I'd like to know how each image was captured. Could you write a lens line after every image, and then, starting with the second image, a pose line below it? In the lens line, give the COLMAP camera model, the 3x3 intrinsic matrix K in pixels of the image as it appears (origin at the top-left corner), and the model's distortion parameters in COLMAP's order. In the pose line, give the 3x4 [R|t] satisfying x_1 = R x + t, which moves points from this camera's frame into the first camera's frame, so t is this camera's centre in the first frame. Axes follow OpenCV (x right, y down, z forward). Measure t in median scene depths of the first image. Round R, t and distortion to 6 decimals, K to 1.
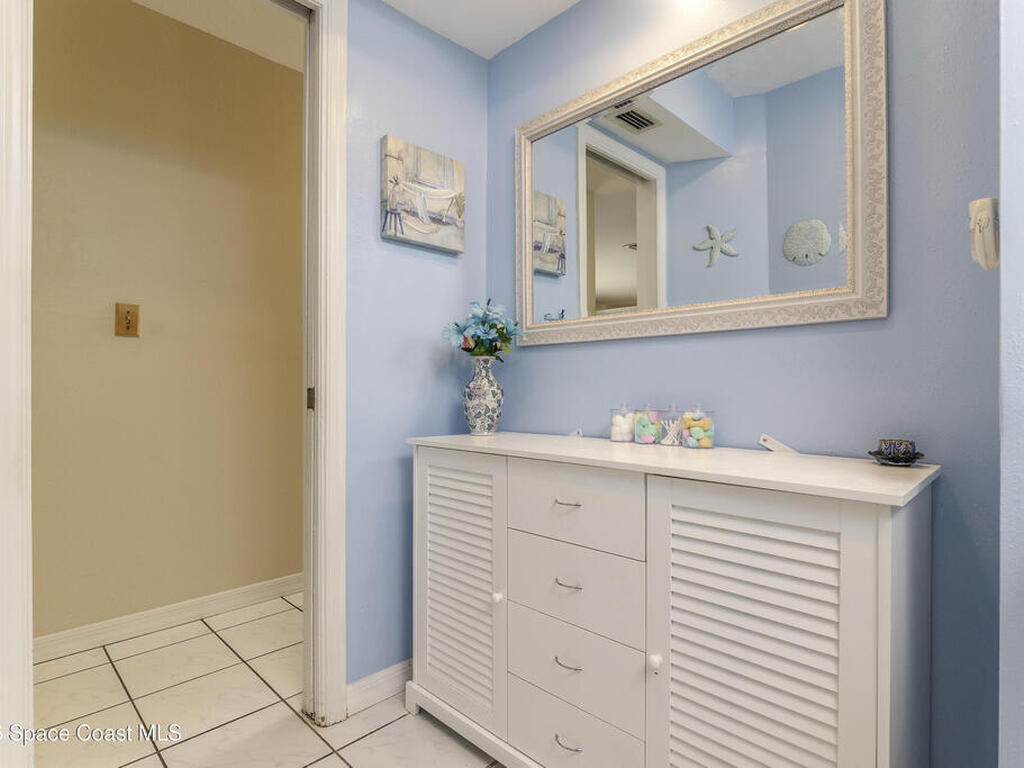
lens RADIAL K [[538.9, 0, 517.5], [0, 538.9, 389.5], [0, 0, 1]] dist [-0.006353, 0.000130]
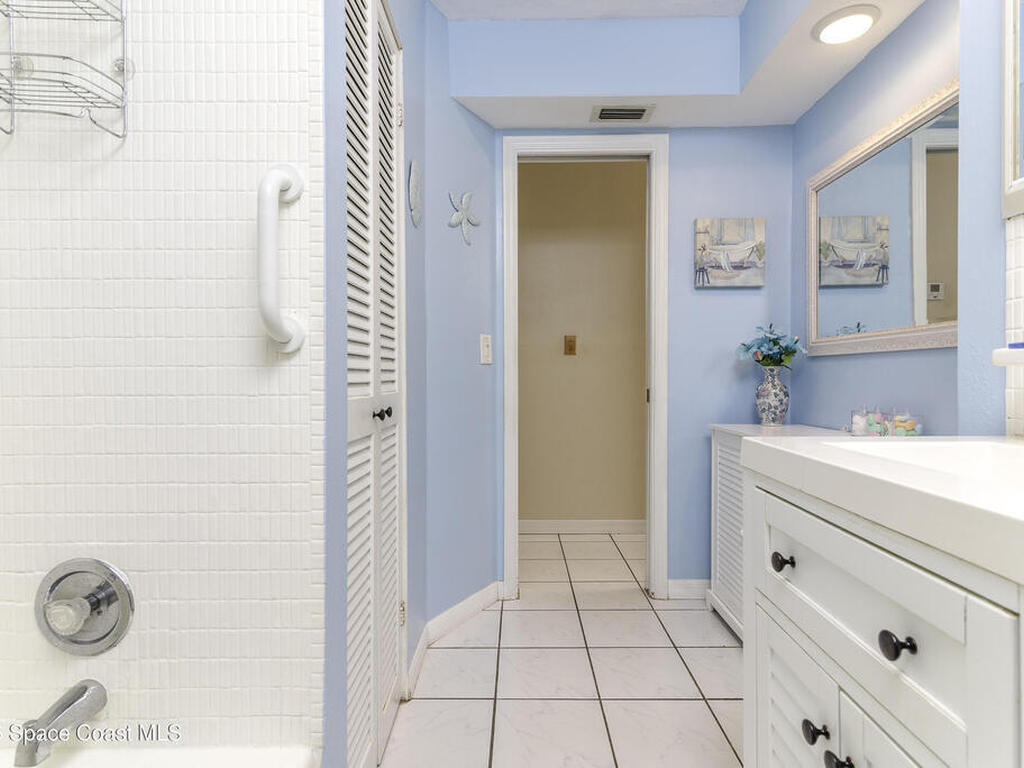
lens RADIAL K [[538.9, 0, 515.0], [0, 538.9, 383.7], [0, 0, 1]] dist [-0.006353, 0.000130]
pose [[0.699043, 0.007714, -0.715038, 0.448394], [0.000584, 0.999935, 0.011358, -0.034533], [0.715079, -0.008357, 0.698994, -0.378696]]
